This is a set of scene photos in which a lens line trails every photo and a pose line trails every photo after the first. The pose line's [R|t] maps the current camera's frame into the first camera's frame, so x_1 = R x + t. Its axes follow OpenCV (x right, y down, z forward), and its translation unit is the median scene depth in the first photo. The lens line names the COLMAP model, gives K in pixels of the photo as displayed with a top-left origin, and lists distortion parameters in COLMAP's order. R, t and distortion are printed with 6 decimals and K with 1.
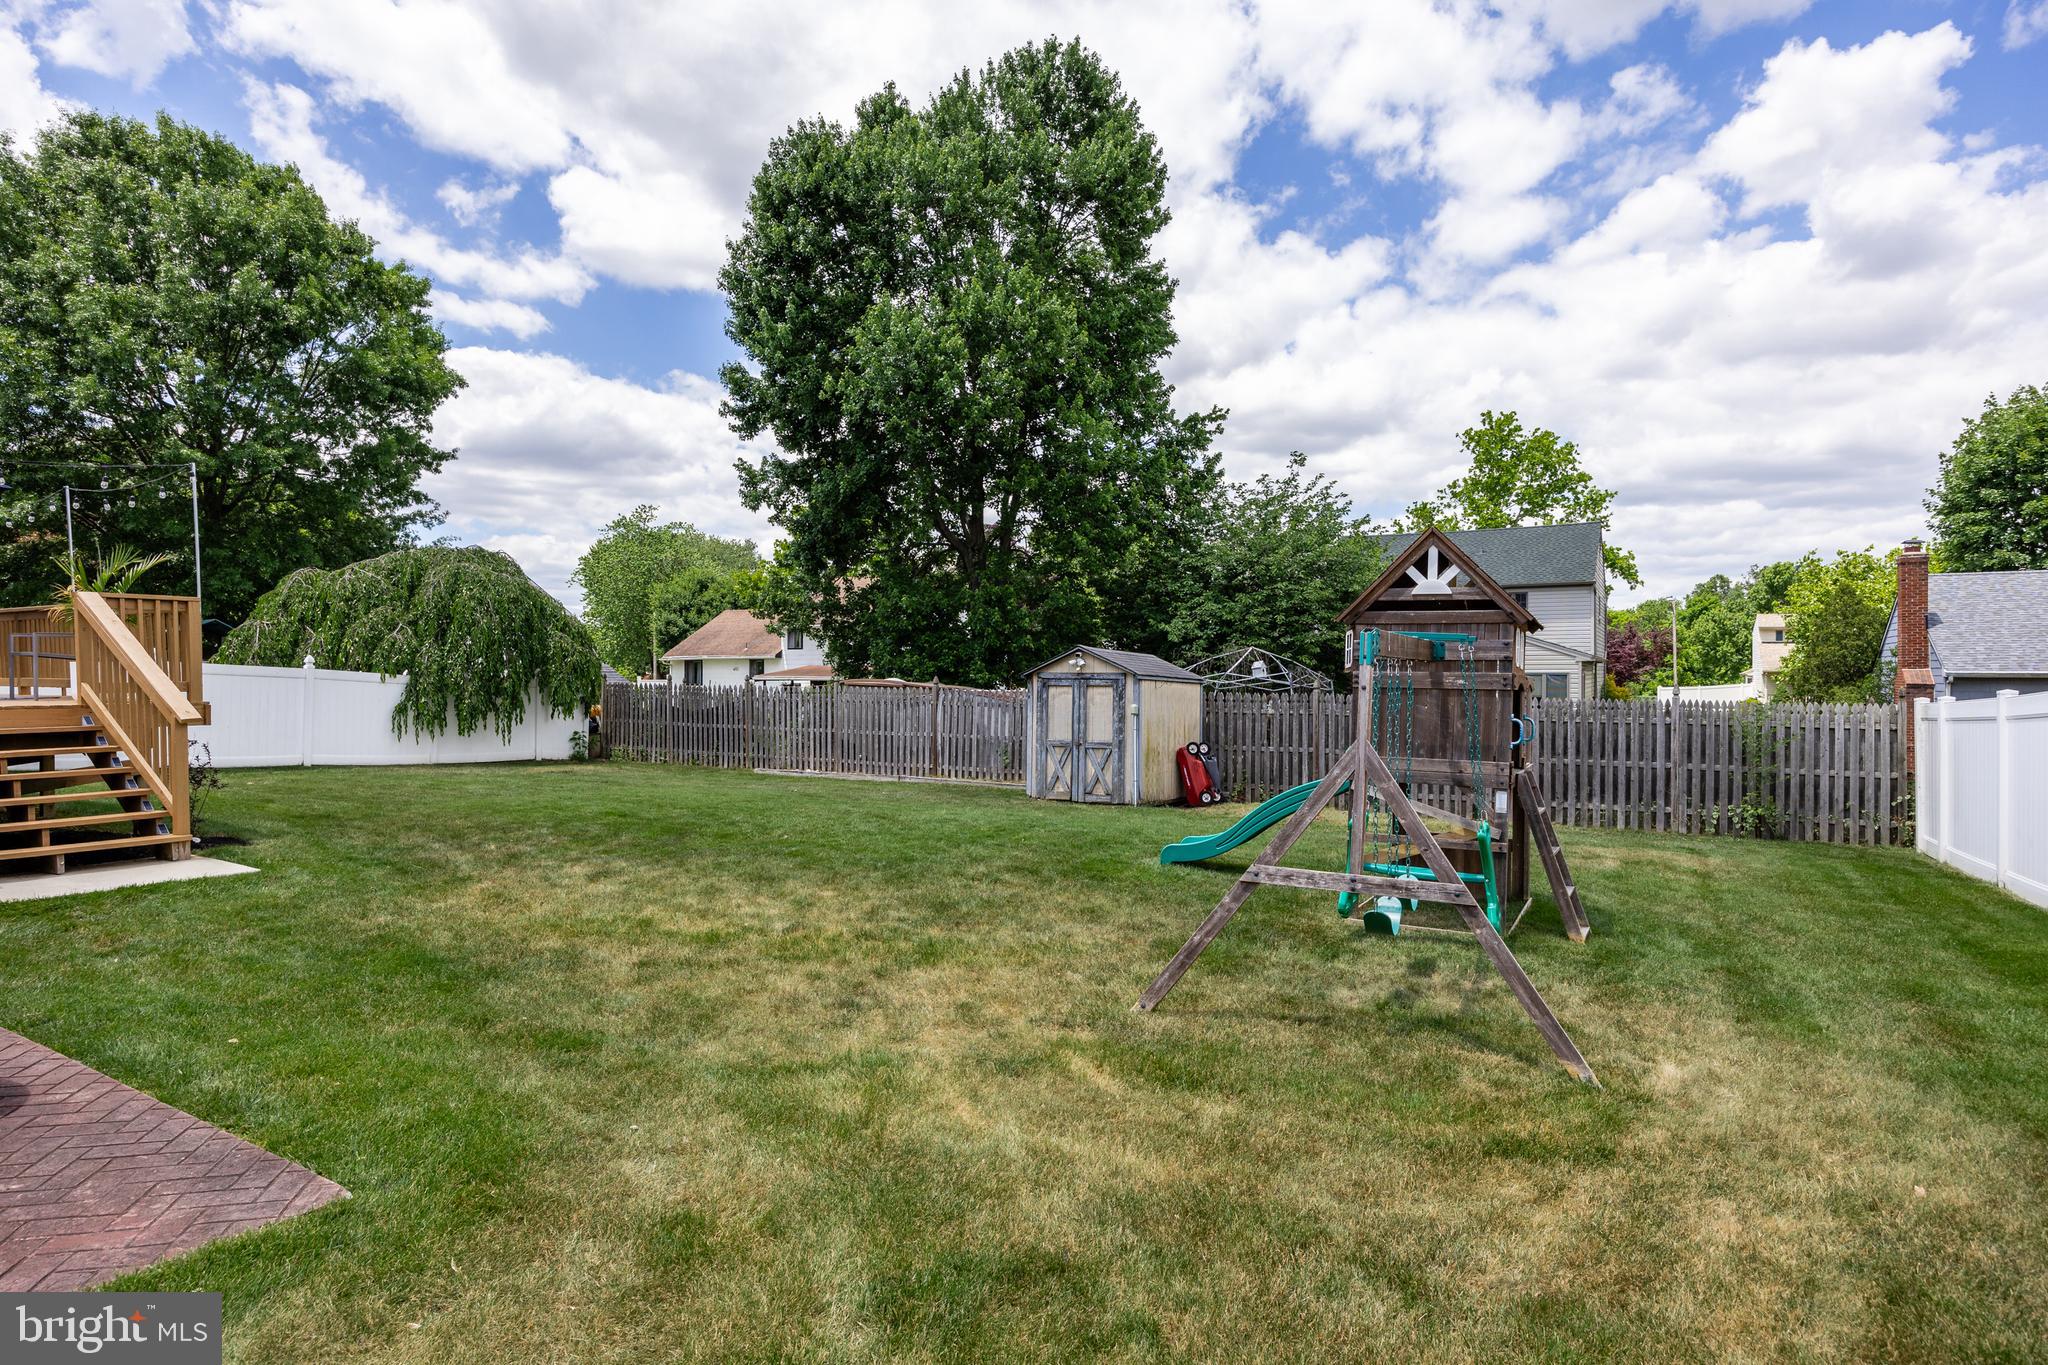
lens RADIAL K [[1104.8, 0, 1024.0], [0, 1104.8, 682.5], [0, 0, 1]] dist [-0.001744, -0.000121]
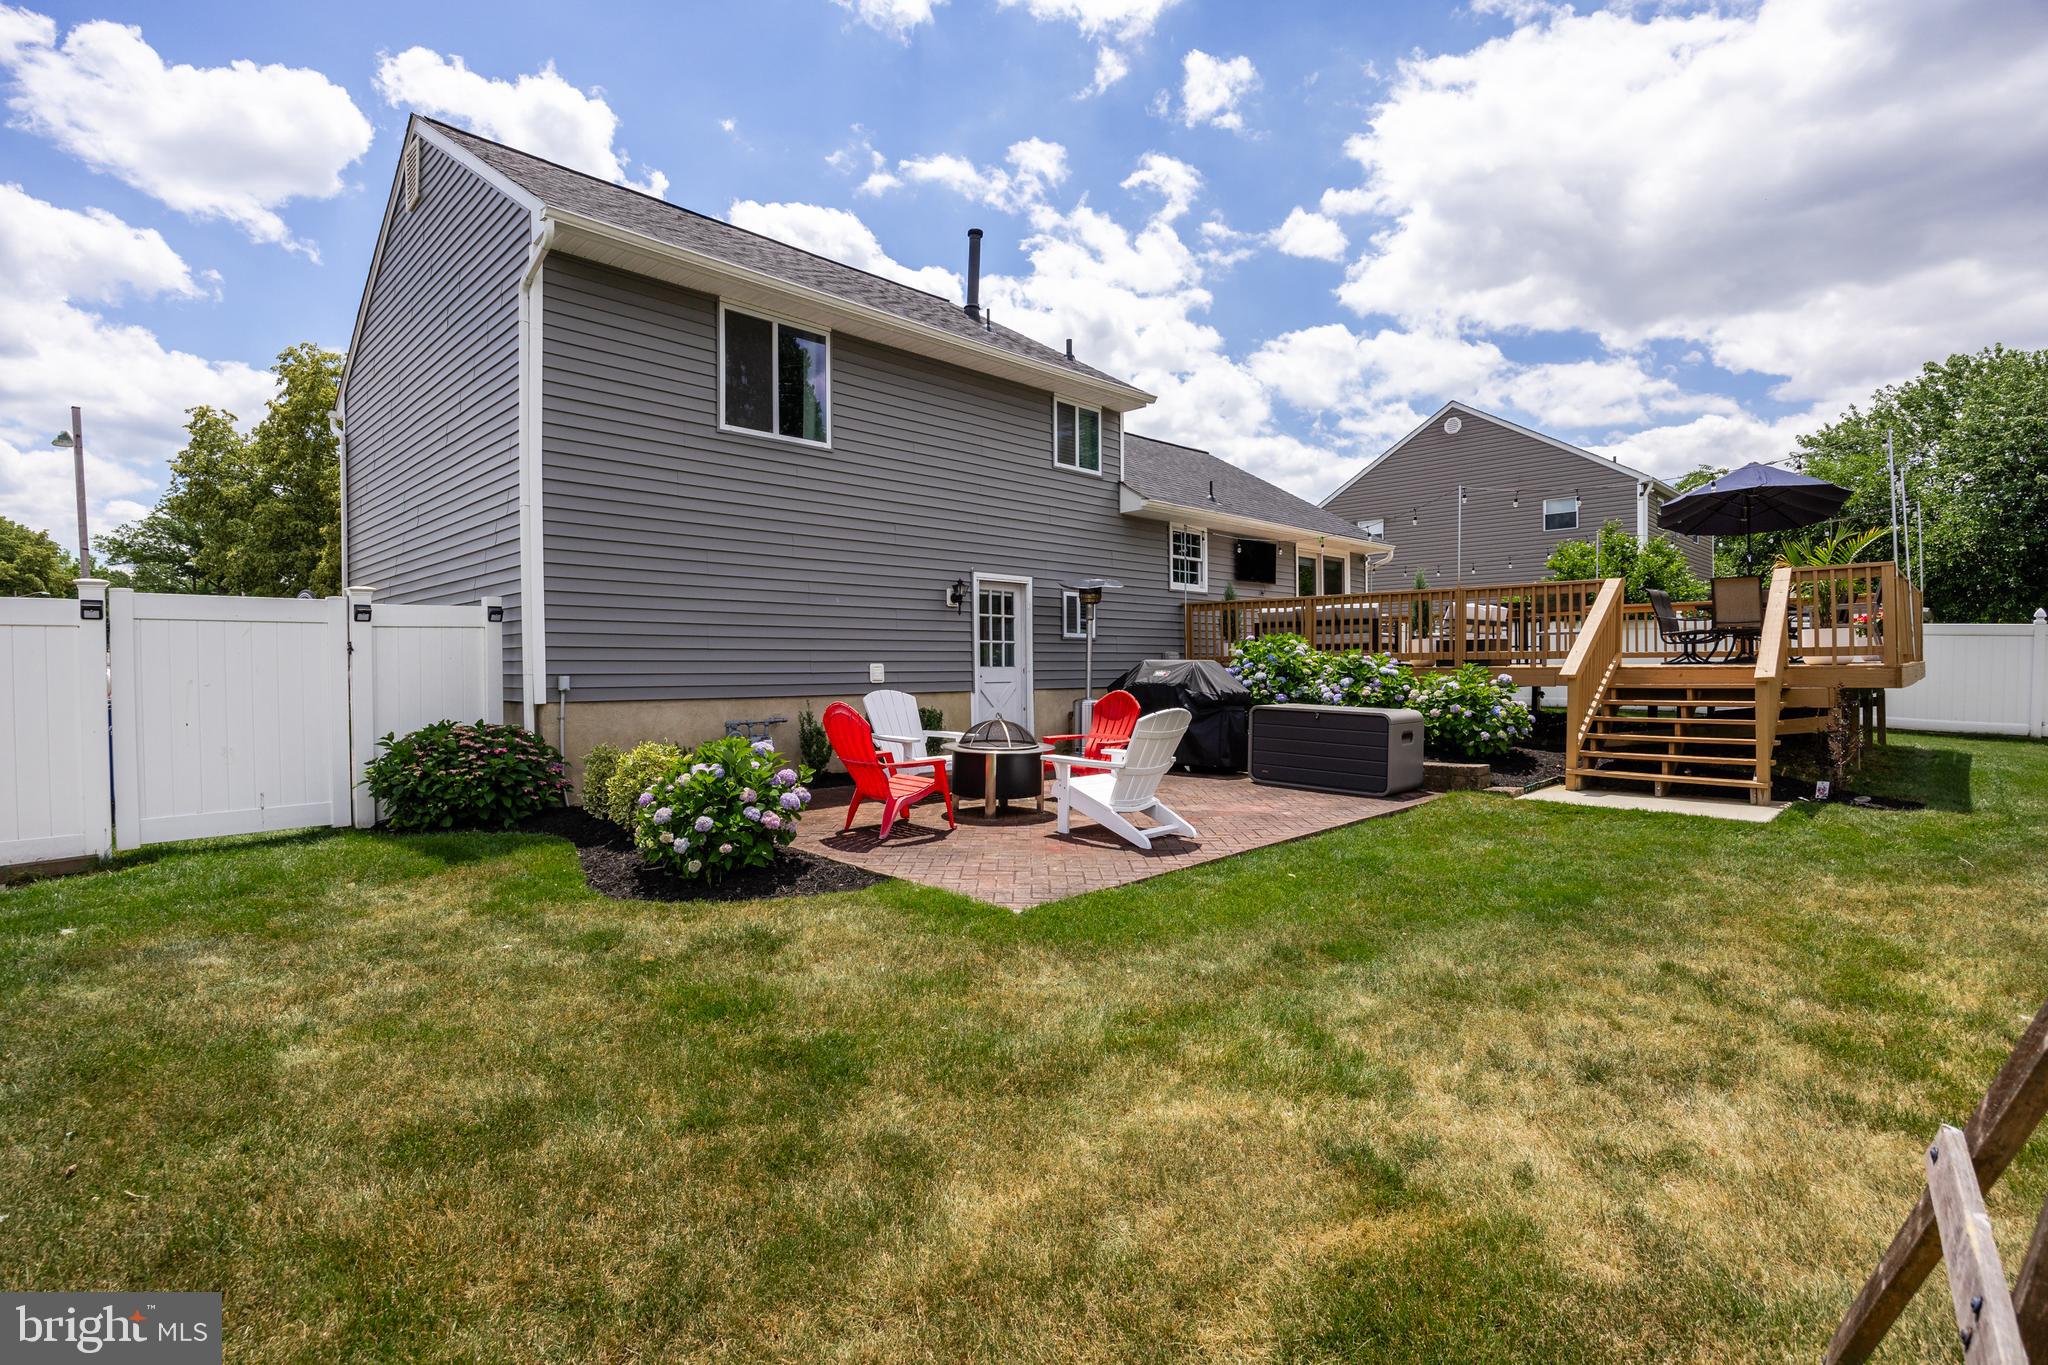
lens RADIAL K [[997.8, 0, 1042.2], [0, 997.8, 673.8], [0, 0, 1]] dist [0.000382, -0.000351]
pose [[-0.274417, 0.002005, -0.961609, 0.625578], [0.006649, 0.999978, 0.000187, 0.042062], [0.961588, -0.006342, -0.274425, 0.960429]]
